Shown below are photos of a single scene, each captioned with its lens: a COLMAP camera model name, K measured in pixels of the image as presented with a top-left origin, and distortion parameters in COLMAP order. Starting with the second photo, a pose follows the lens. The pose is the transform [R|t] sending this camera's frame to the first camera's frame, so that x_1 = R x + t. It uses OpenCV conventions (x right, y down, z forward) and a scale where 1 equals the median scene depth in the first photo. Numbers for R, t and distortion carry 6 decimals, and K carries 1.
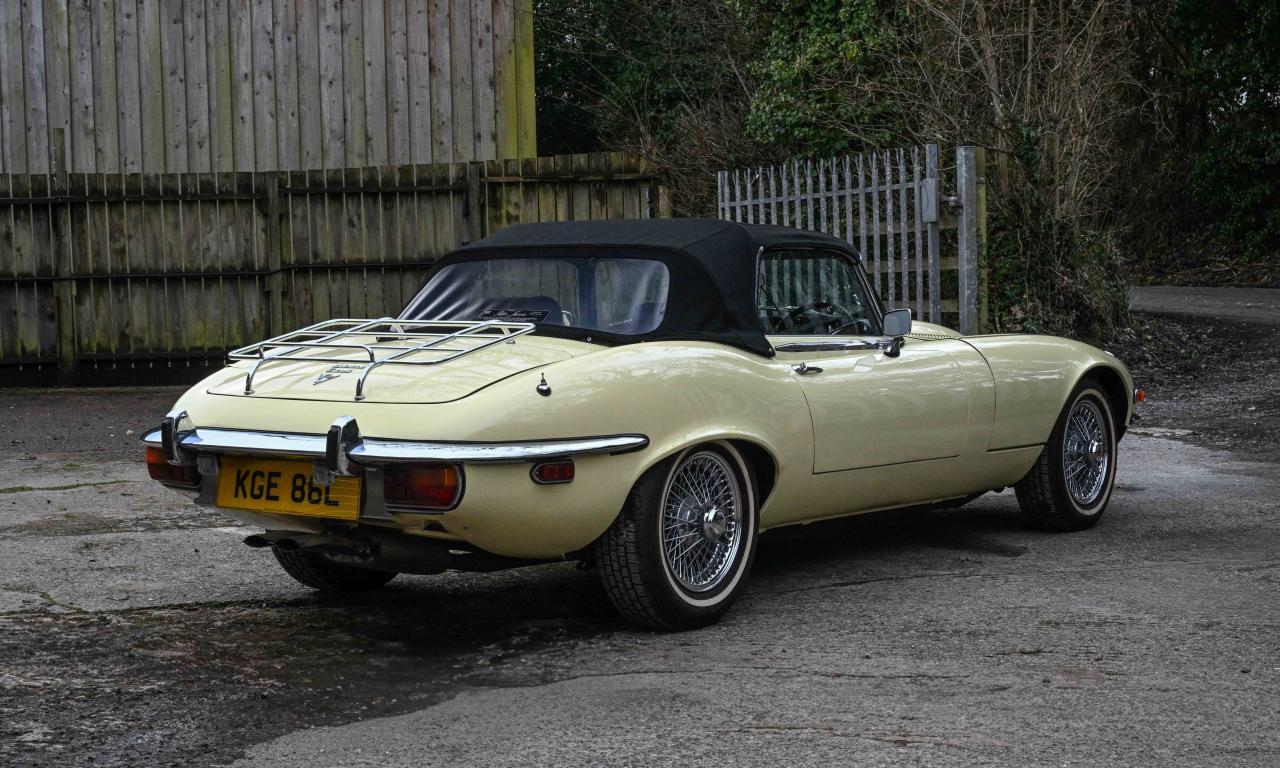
lens RADIAL K [[2042.5, 0, 640.0], [0, 2042.5, 384.0], [0, 0, 1]] dist [0.012767, -0.060195]
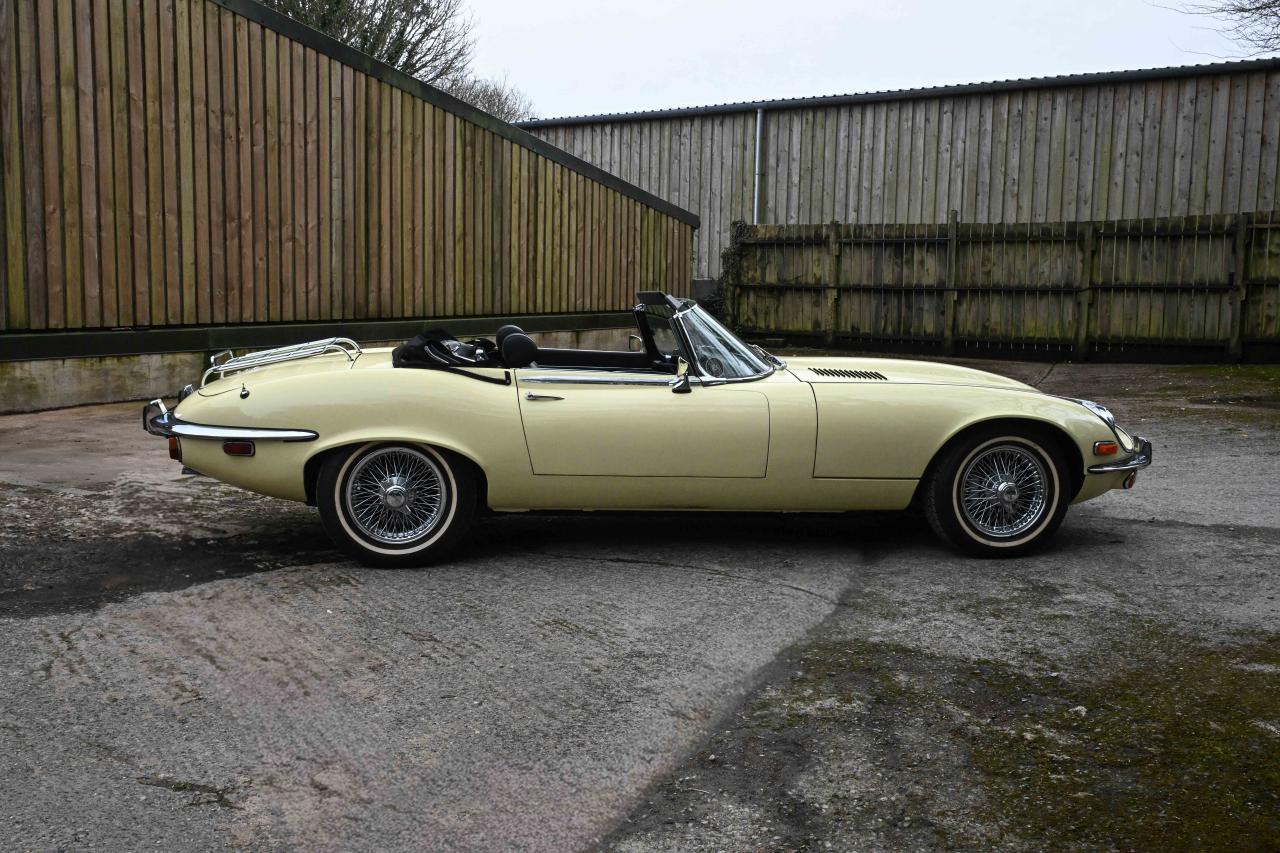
lens RADIAL K [[1189.9, 0, 632.9], [0, 1189.9, 427.8], [0, 0, 1]] dist [-0.001039, -0.003234]
pose [[0.695671, 0.117292, -0.708720, 0.216524], [-0.063350, 0.992753, 0.102116, -0.022544], [0.715562, -0.026142, 0.698060, 0.158527]]
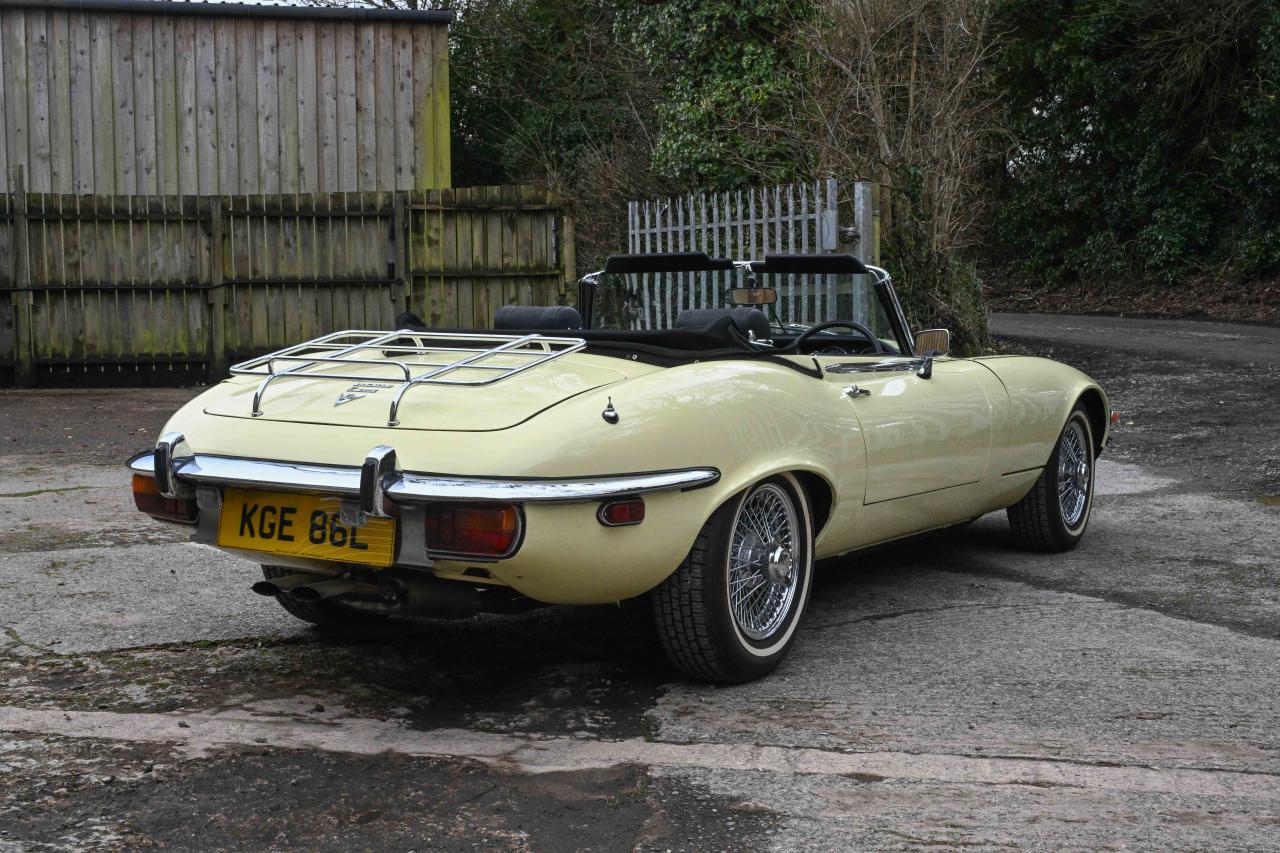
lens RADIAL K [[1664.8, 0, 644.1], [0, 1664.8, 413.3], [0, 0, 1]] dist [-0.006863, 0.037496]
pose [[0.996231, 0.010334, 0.086118, -0.025489], [-0.011682, 0.999817, 0.015163, -0.002538], [-0.085945, -0.016112, 0.996170, 0.081383]]
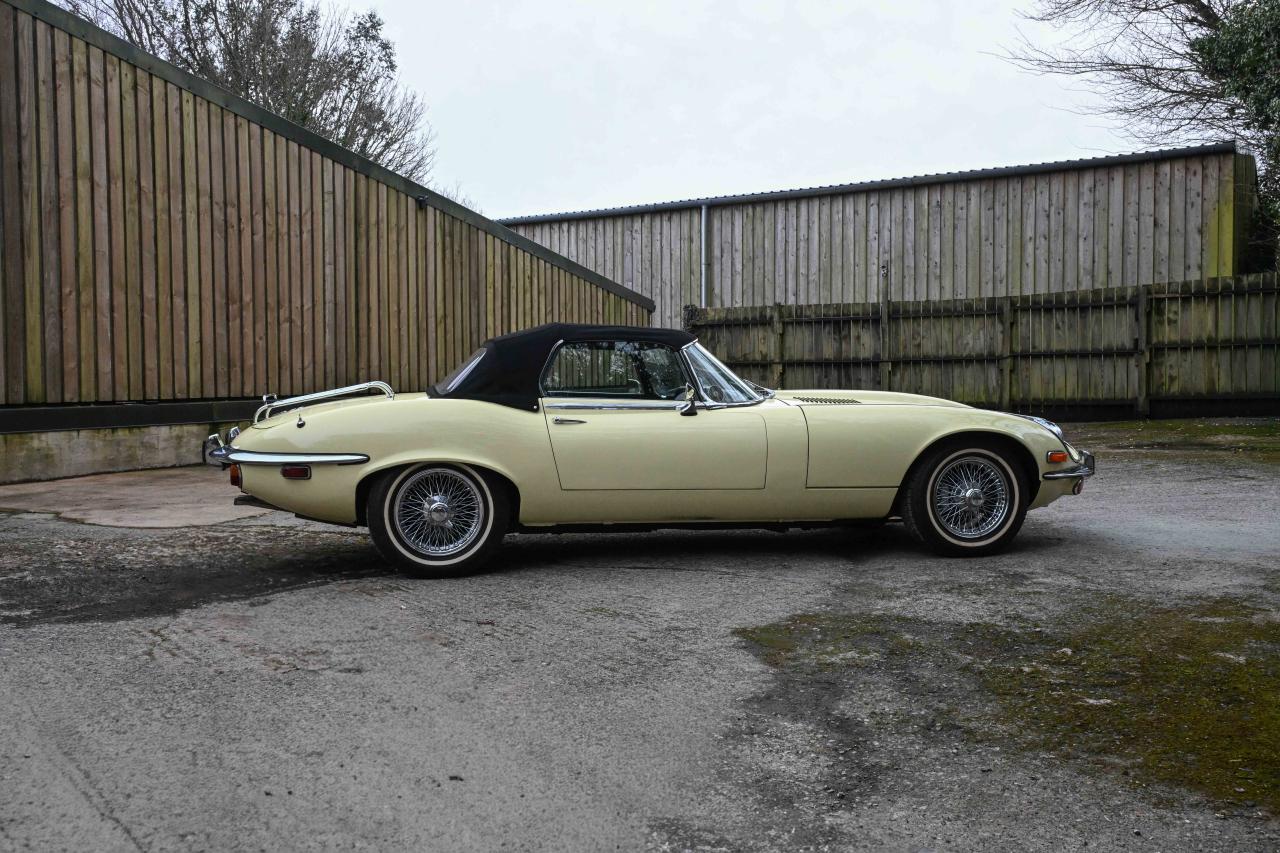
lens RADIAL K [[1120.7, 0, 640.0], [0, 1120.7, 426.5], [0, 0, 1]] dist [0.026175, -0.005375]
pose [[0.735188, 0.043938, -0.676438, 0.218152], [-0.039595, 0.998977, 0.021855, -0.007467], [0.676706, 0.010716, 0.736175, 0.135373]]
